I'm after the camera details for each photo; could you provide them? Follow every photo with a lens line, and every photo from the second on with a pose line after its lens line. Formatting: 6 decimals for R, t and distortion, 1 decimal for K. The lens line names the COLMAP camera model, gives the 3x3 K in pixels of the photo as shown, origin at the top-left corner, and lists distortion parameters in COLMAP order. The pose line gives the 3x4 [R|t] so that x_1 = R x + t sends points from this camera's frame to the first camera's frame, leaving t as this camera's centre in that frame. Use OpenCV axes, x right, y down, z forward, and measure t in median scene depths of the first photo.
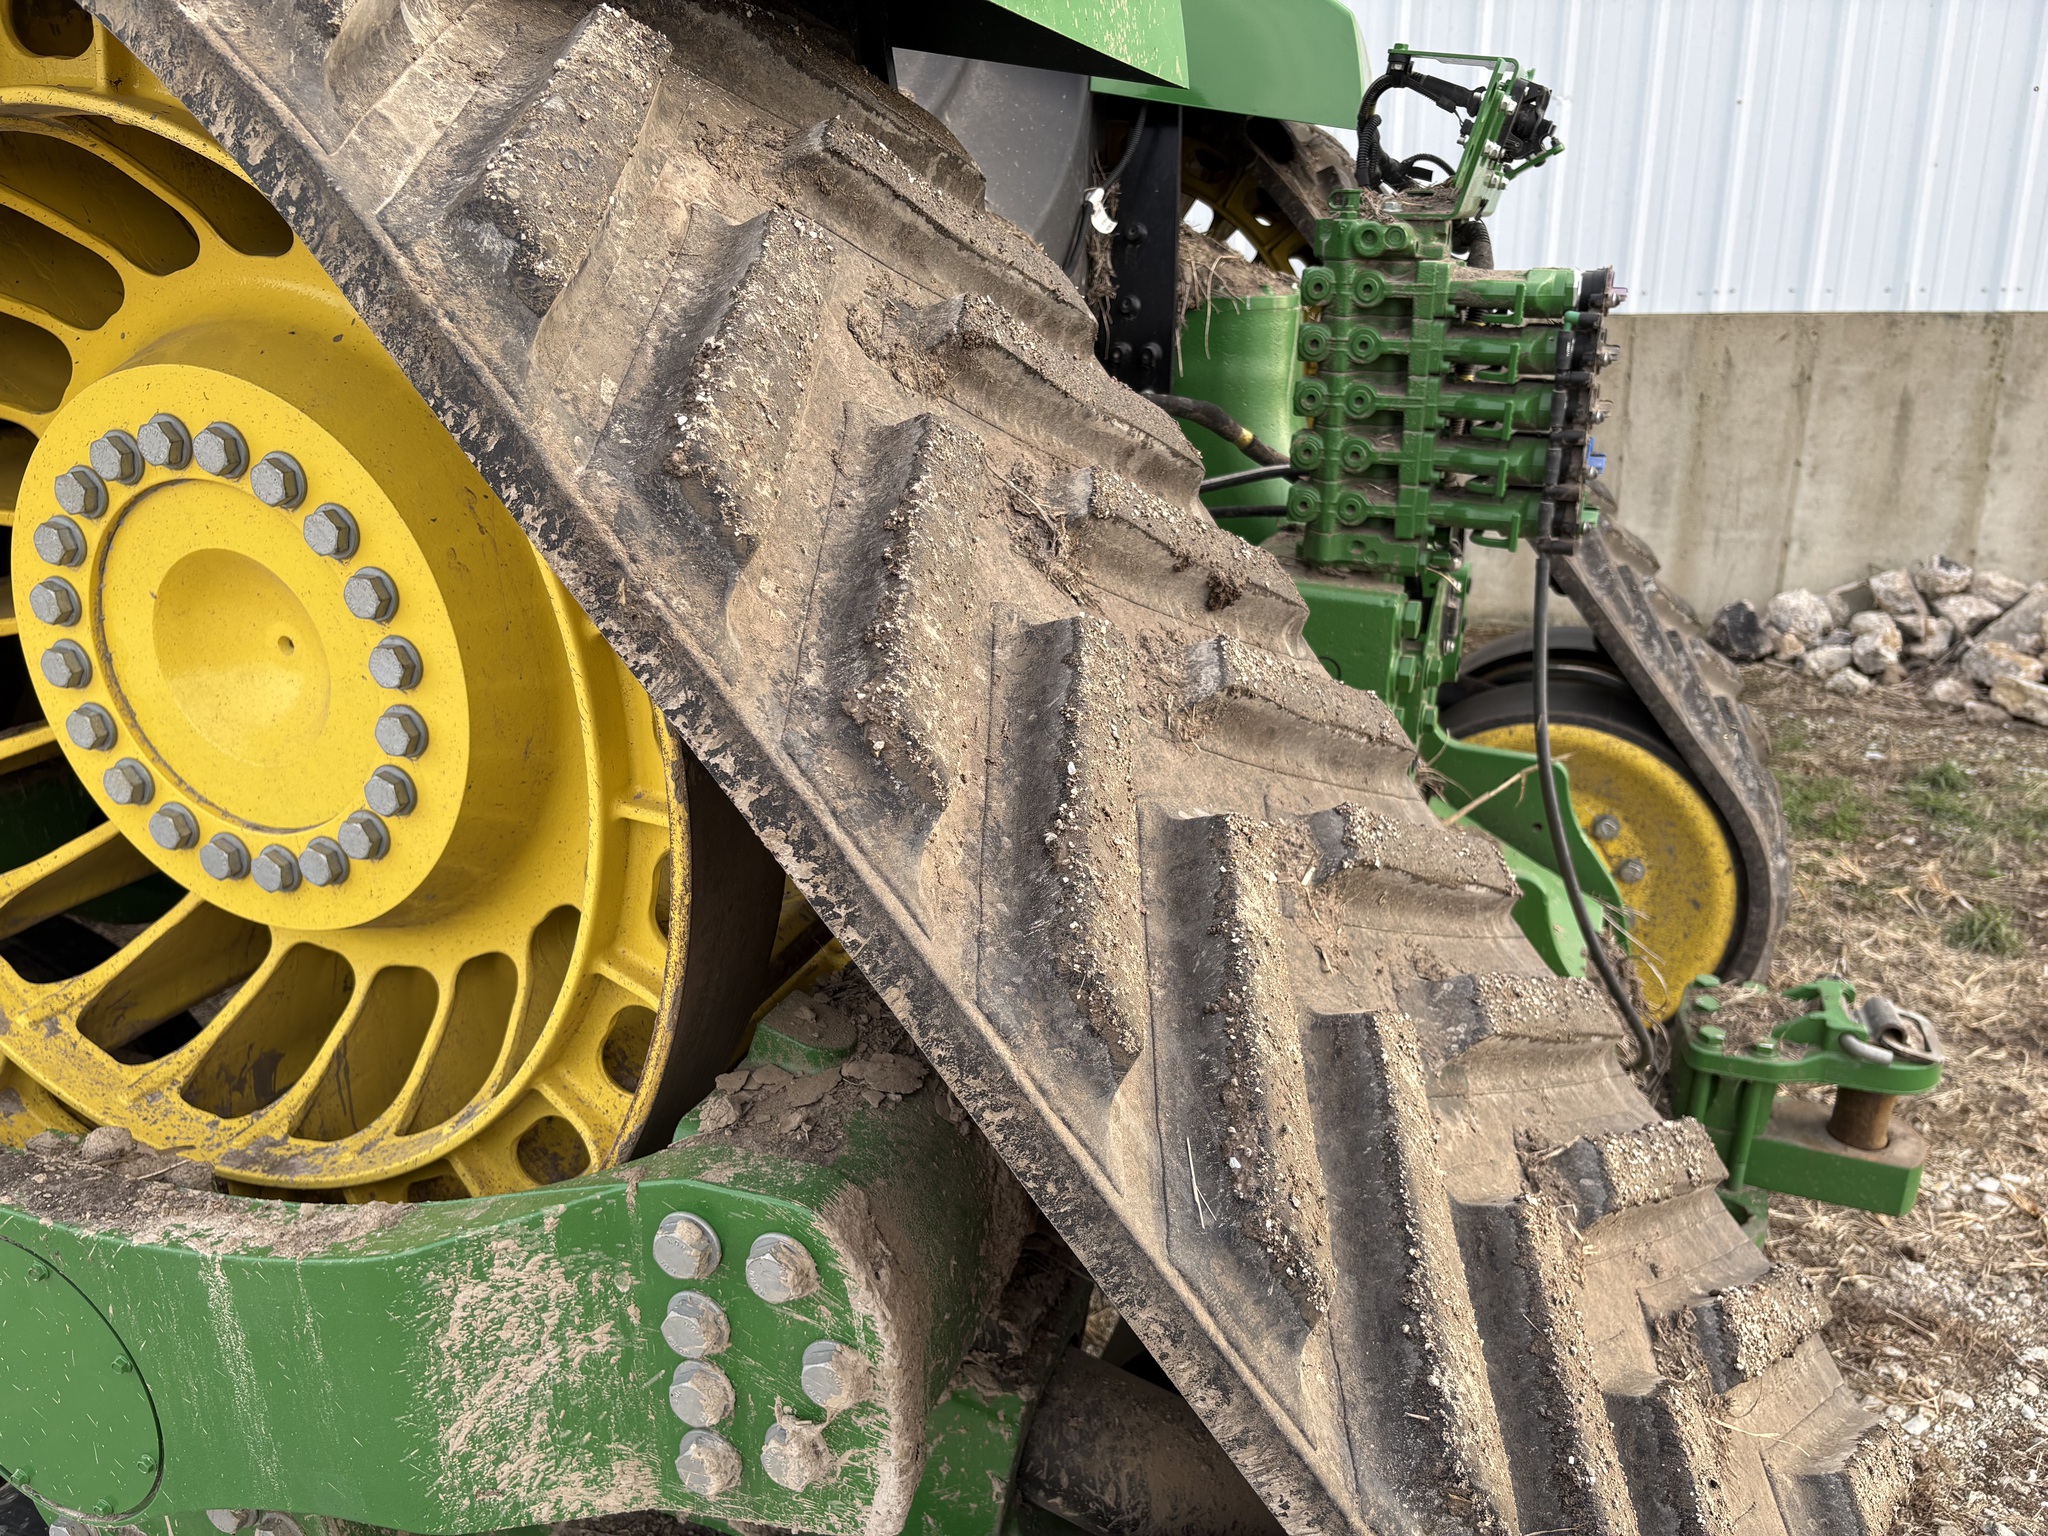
lens RADIAL K [[1688.9, 0, 1033.5], [0, 1688.9, 786.4], [0, 0, 1]] dist [0.042579, -0.054148]
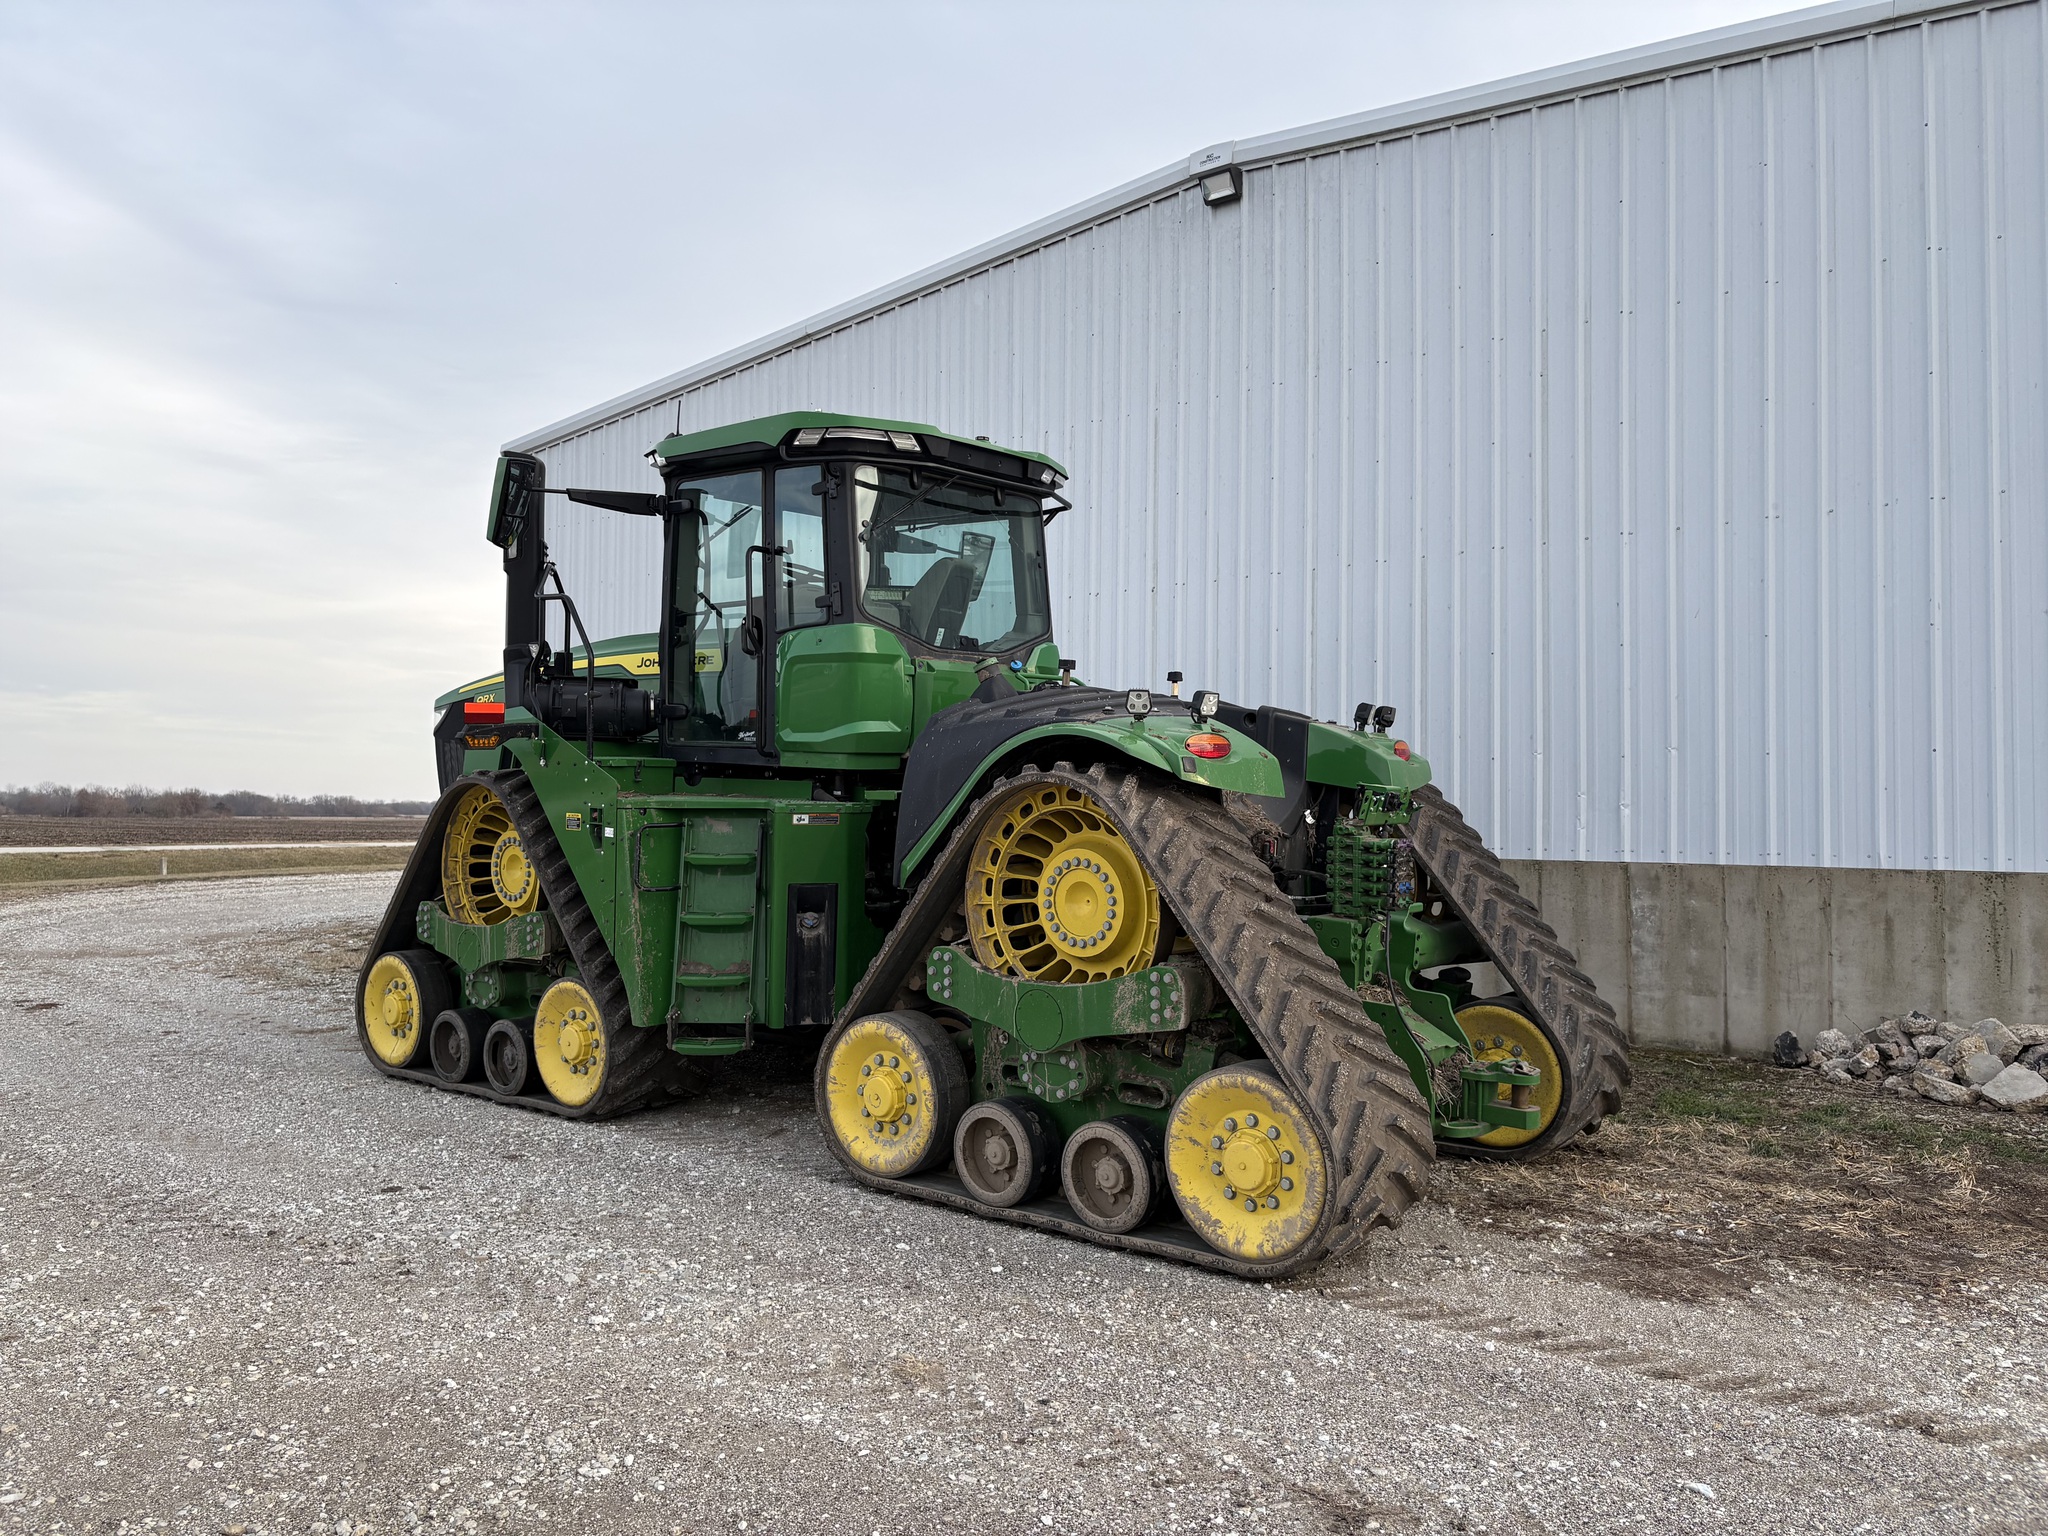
lens RADIAL K [[1688.9, 0, 1033.5], [0, 1688.9, 786.4], [0, 0, 1]] dist [0.042579, -0.054148]
pose [[0.956407, 0.018483, -0.291453, 0.453659], [-0.107539, 0.950158, -0.292636, 0.560669], [0.271518, 0.311222, 0.910725, -1.947123]]
